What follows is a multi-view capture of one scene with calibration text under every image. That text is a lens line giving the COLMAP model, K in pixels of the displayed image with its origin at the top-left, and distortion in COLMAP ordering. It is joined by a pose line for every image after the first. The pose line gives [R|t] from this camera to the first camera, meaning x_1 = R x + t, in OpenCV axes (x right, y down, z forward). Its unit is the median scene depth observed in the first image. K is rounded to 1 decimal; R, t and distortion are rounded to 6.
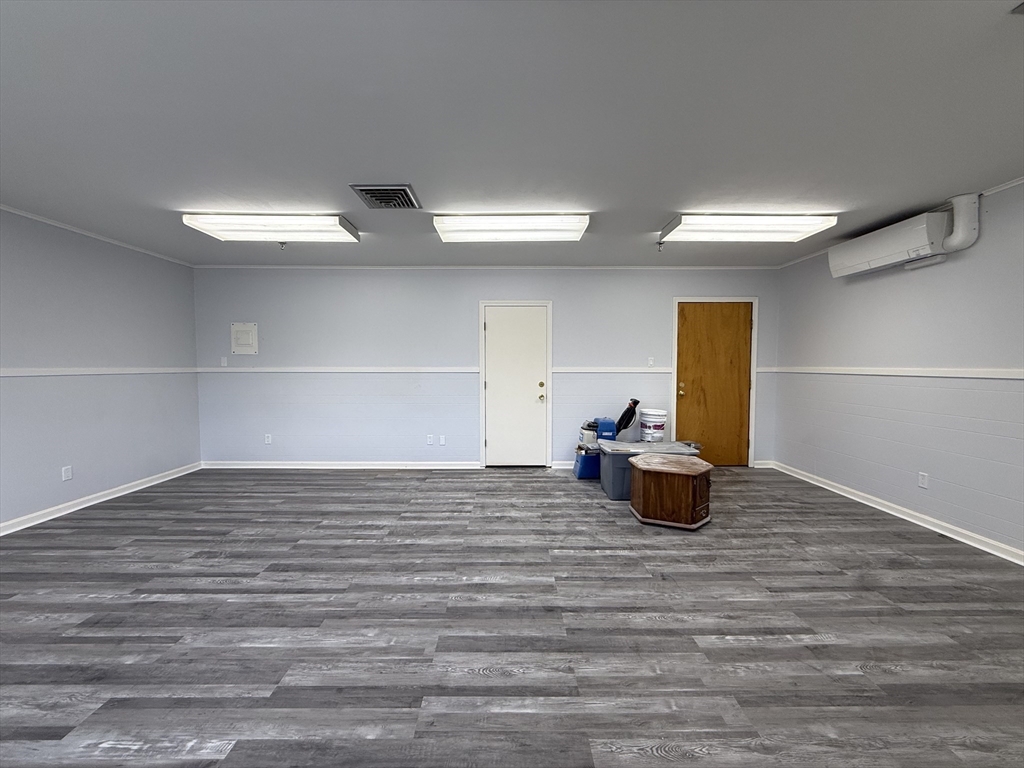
lens RADIAL K [[409.1, 0, 511.8], [0, 409.1, 387.7], [0, 0, 1]] dist [-0.001880, 0.000620]
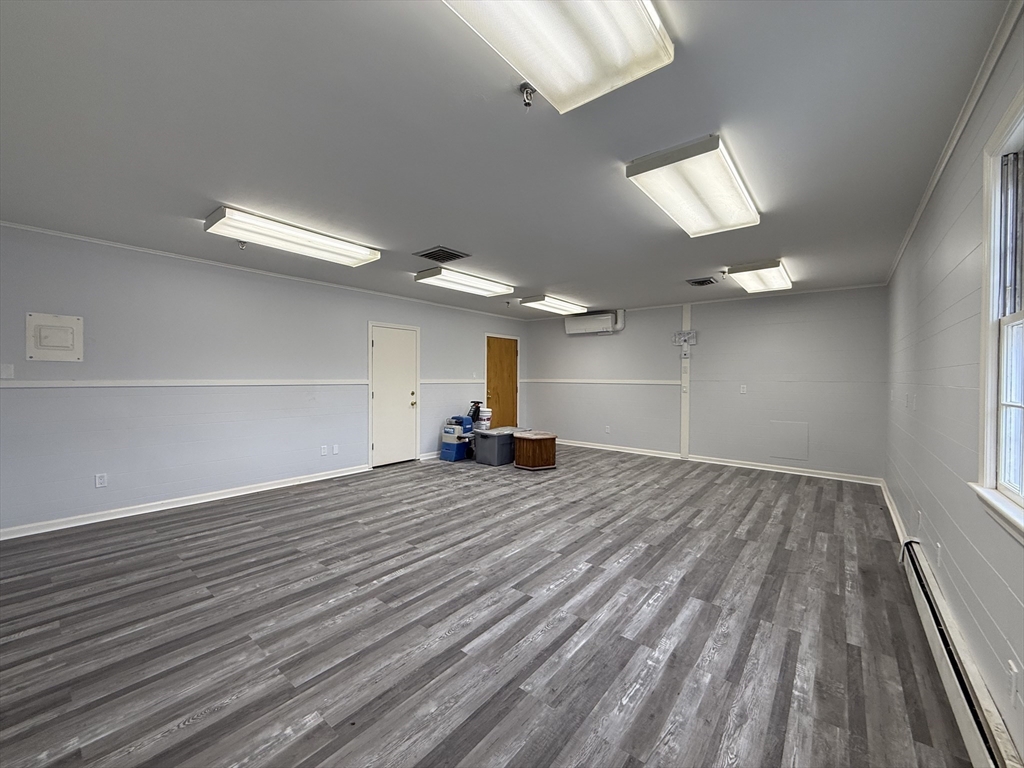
lens RADIAL K [[409.1, 0, 512.4], [0, 409.1, 380.6], [0, 0, 1]] dist [-0.001880, 0.000620]
pose [[0.628968, -0.003158, 0.777425, -1.109810], [0.039922, 0.998804, -0.028241, 0.001242], [-0.776405, 0.048799, 0.628342, -0.021382]]
